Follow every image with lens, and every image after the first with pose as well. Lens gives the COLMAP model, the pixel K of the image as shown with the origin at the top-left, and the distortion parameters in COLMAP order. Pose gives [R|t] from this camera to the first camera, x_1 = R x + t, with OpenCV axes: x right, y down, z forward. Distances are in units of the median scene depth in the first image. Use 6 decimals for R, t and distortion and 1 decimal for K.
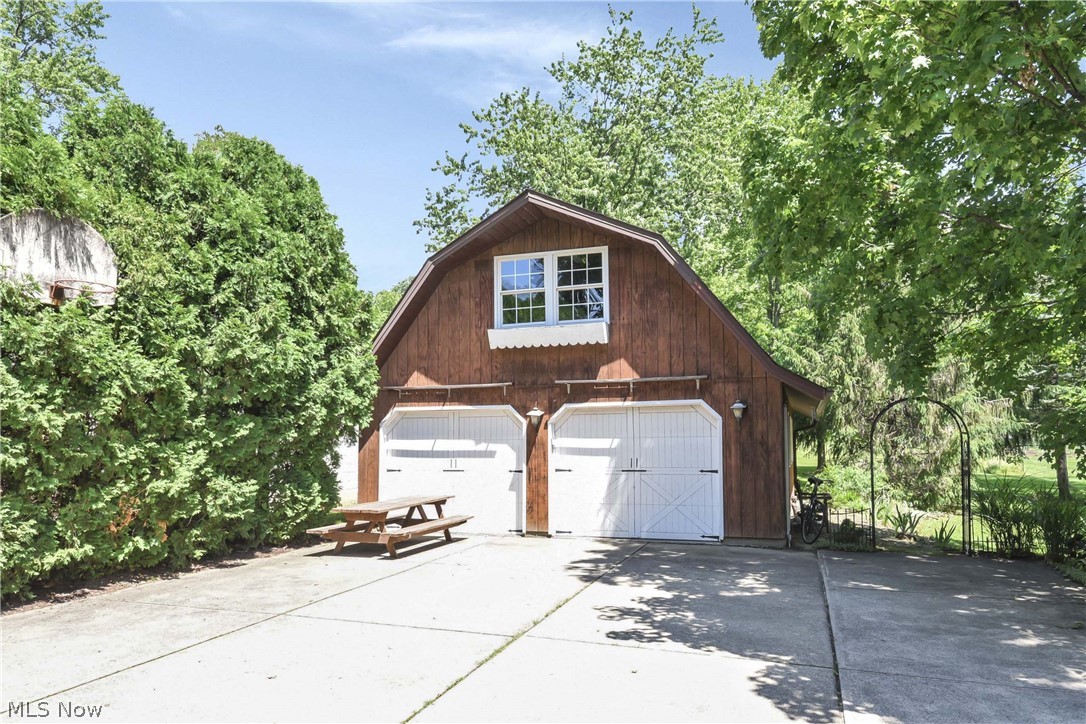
lens RADIAL K [[696.2, 0, 543.0], [0, 696.2, 387.4], [0, 0, 1]] dist [-0.001564, -0.000049]
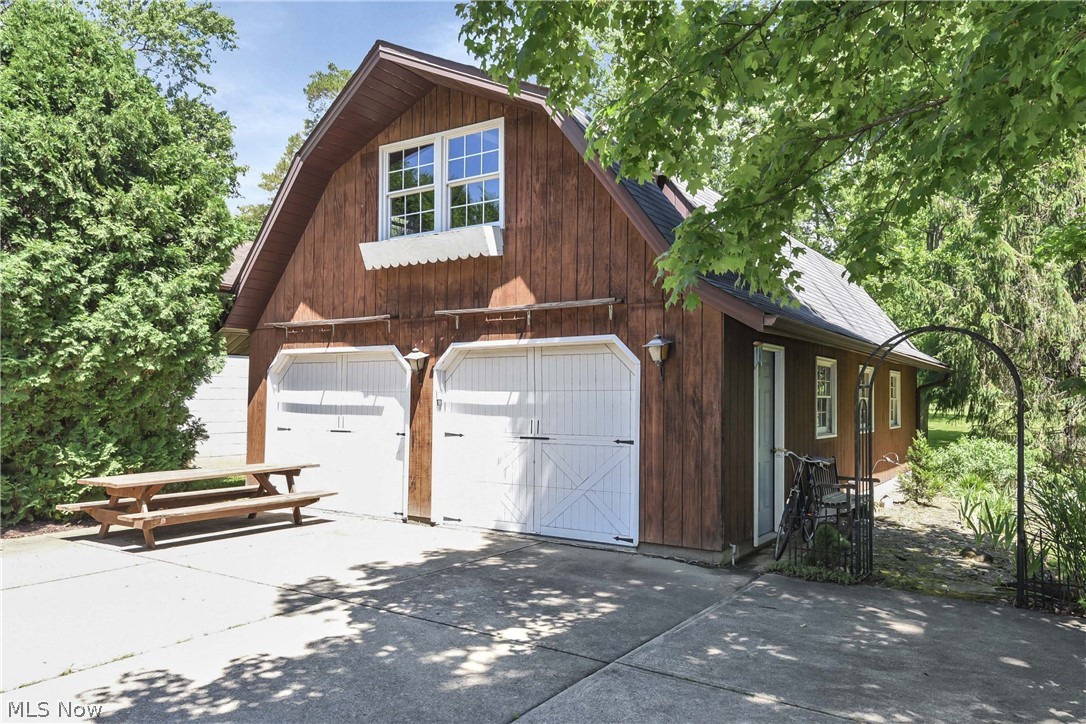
lens RADIAL K [[756.1, 0, 543.0], [0, 756.1, 362.0], [0, 0, 1]] dist [0.001197, 0.001031]
pose [[0.976932, 0.005026, -0.213492, 0.289332], [0.001225, 0.999575, 0.029134, 0.020478], [0.213547, -0.028724, 0.976510, 0.252997]]
